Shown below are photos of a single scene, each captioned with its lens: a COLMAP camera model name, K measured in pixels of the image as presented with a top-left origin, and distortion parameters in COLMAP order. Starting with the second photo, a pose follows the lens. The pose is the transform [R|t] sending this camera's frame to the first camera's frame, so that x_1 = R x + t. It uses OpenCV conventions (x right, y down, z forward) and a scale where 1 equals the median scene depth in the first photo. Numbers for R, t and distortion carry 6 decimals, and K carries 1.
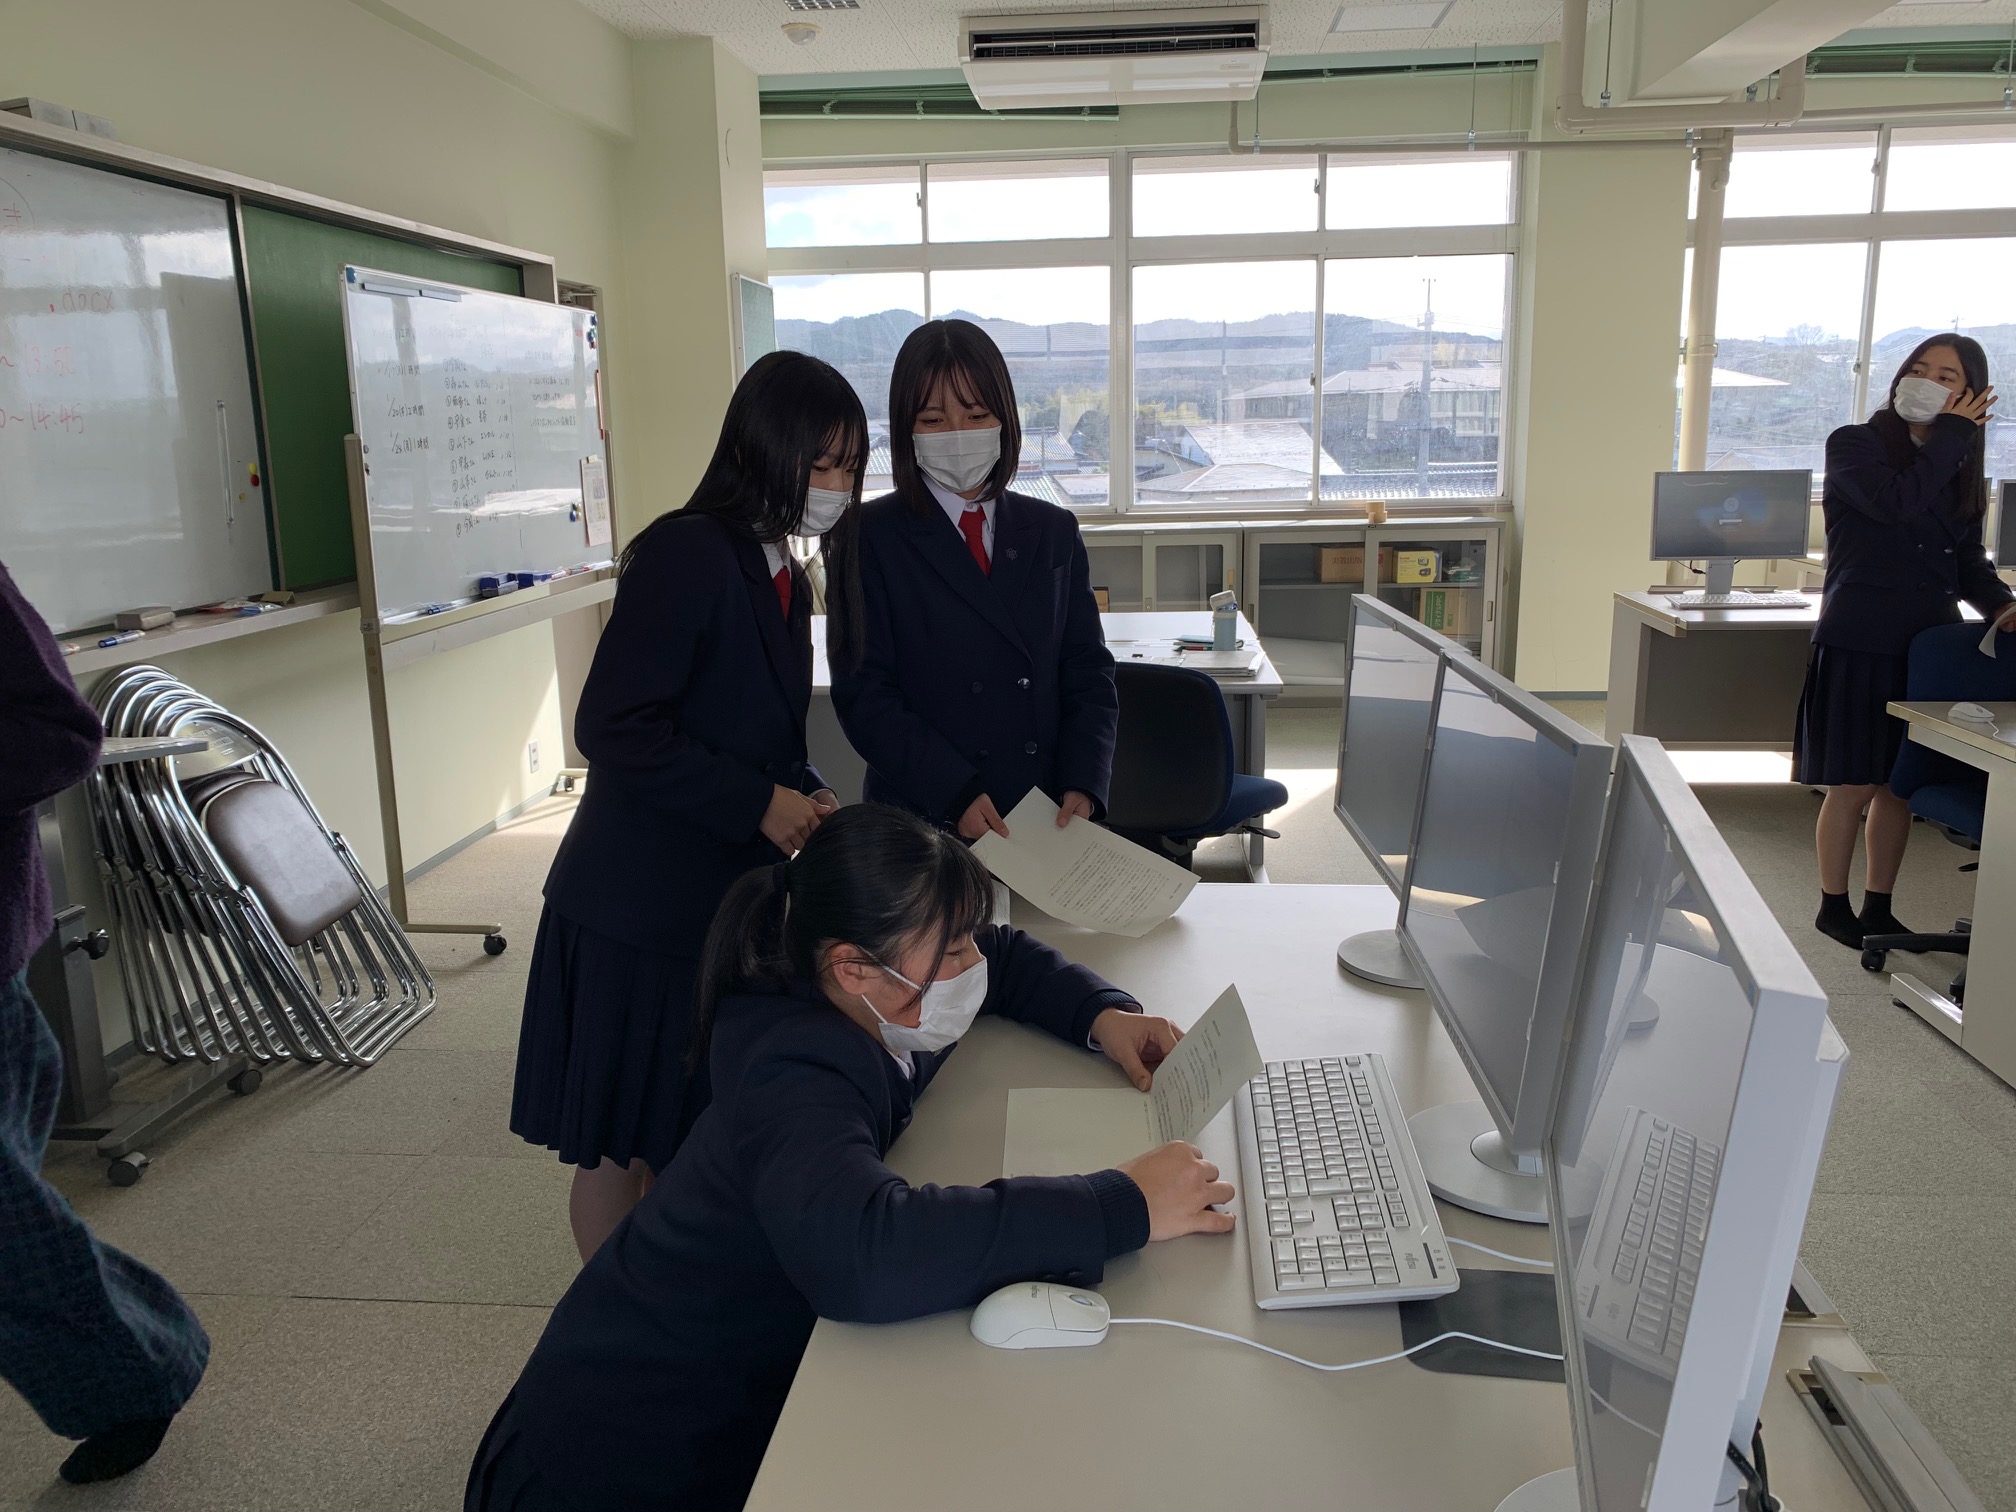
lens RADIAL K [[1543.0, 0, 1004.5], [0, 1543.0, 742.0], [0, 0, 1]] dist [0.004492, -0.001610]
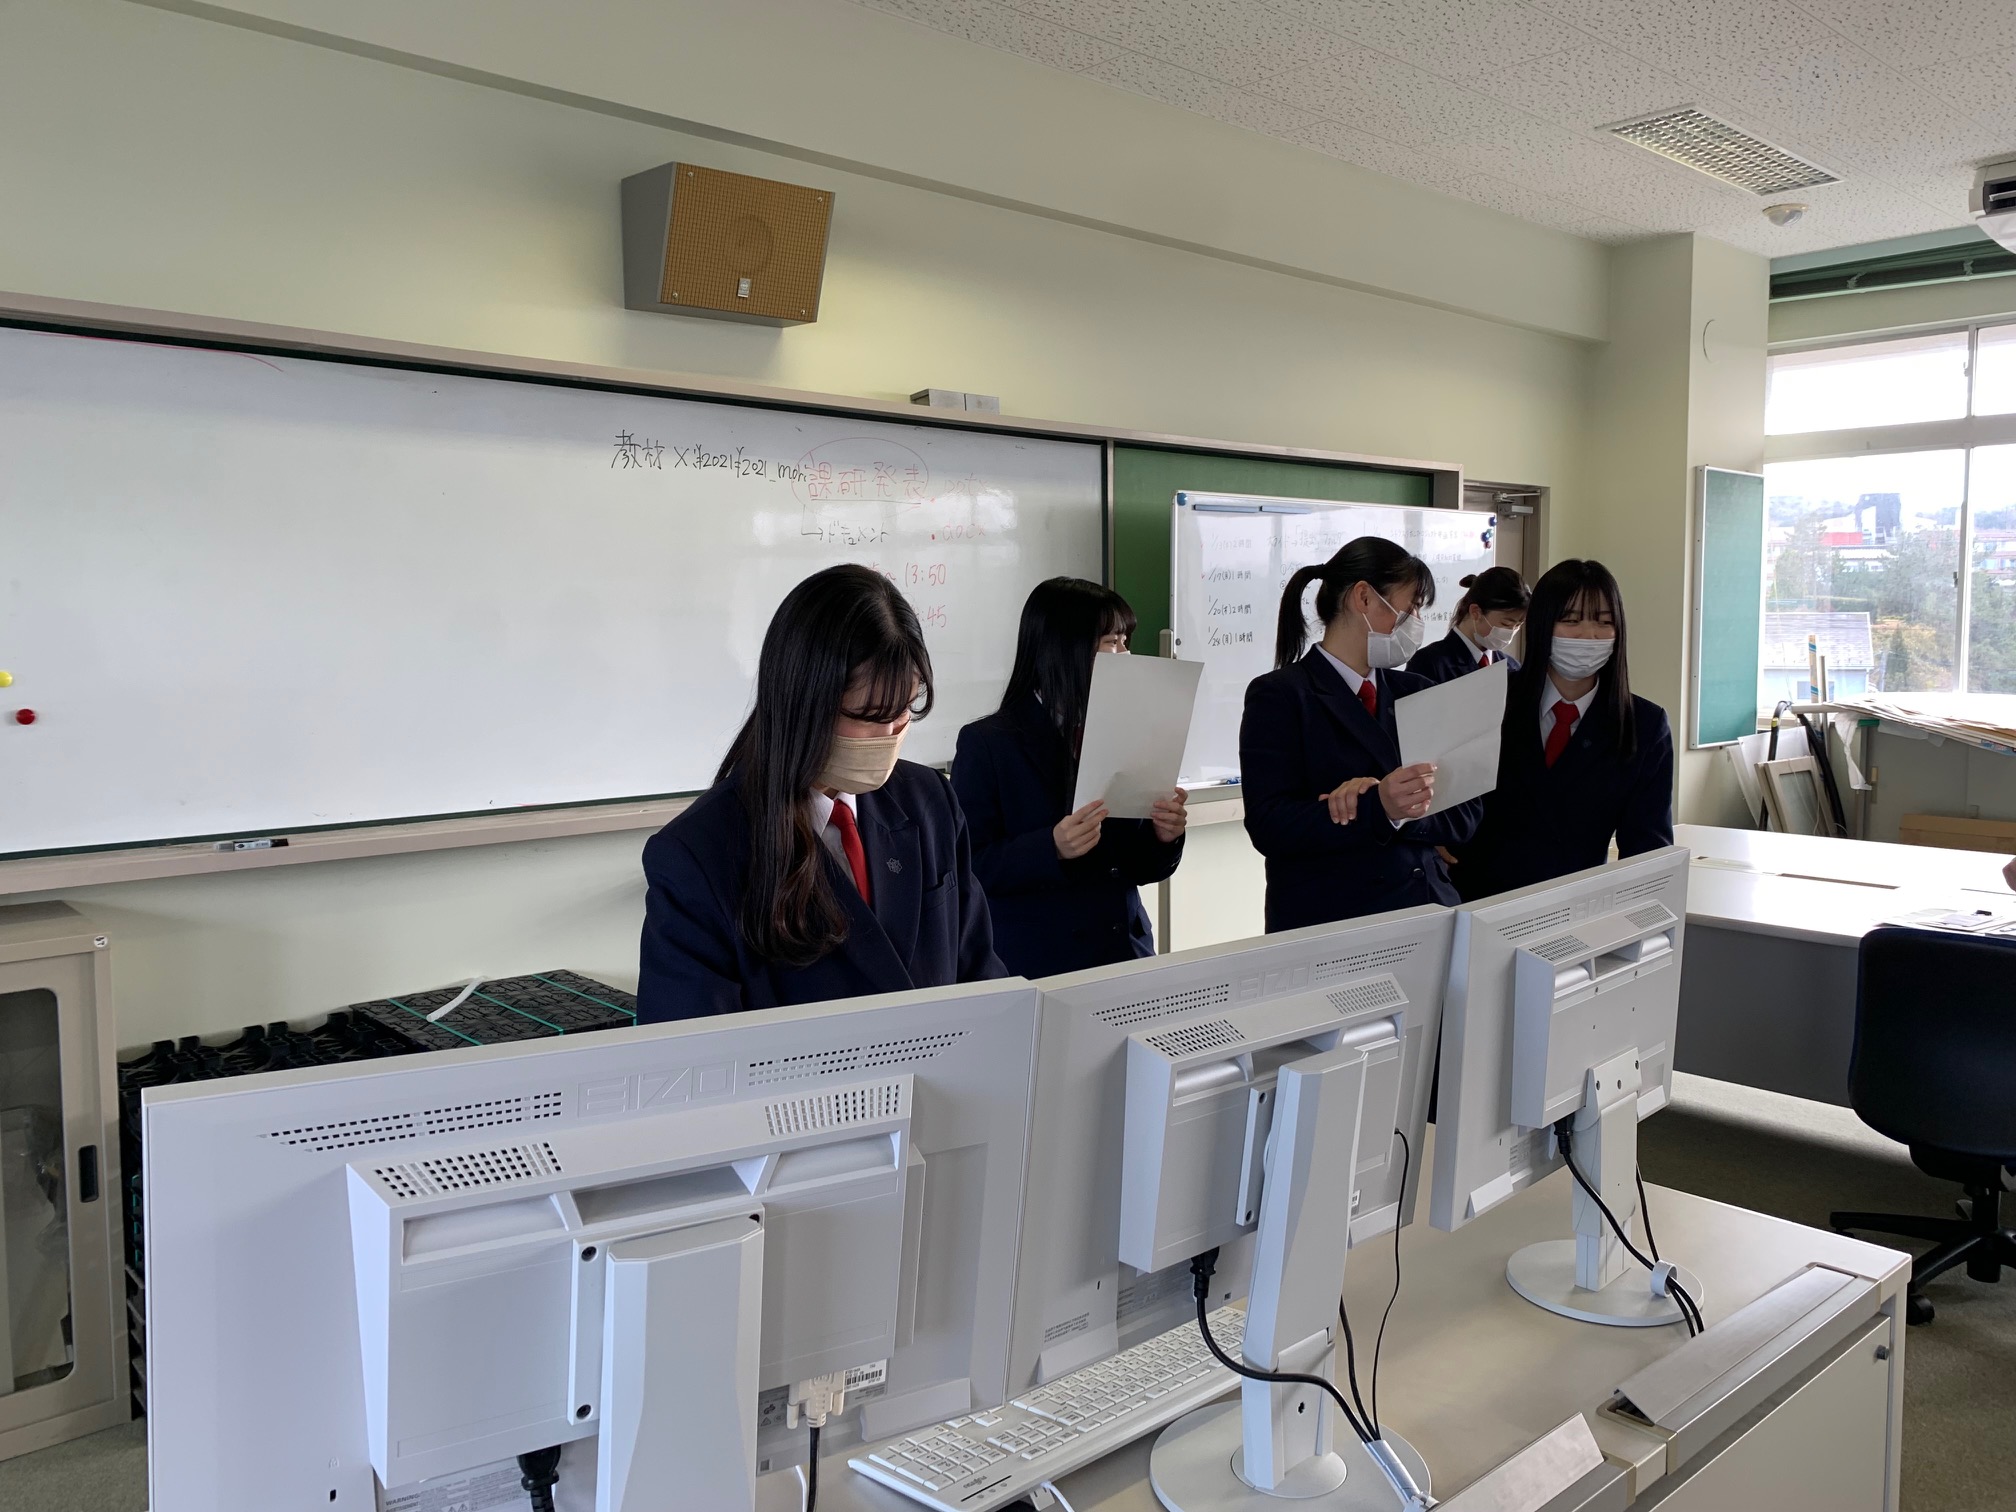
lens RADIAL K [[1544.0, 0, 1013.3], [0, 1544.0, 747.3], [0, 0, 1]] dist [0.008352, -0.005020]
pose [[0.737711, 0.067706, -0.671713, 0.162423], [-0.143075, 0.988038, -0.057542, -0.013098], [0.659781, 0.138554, 0.738574, 0.029750]]
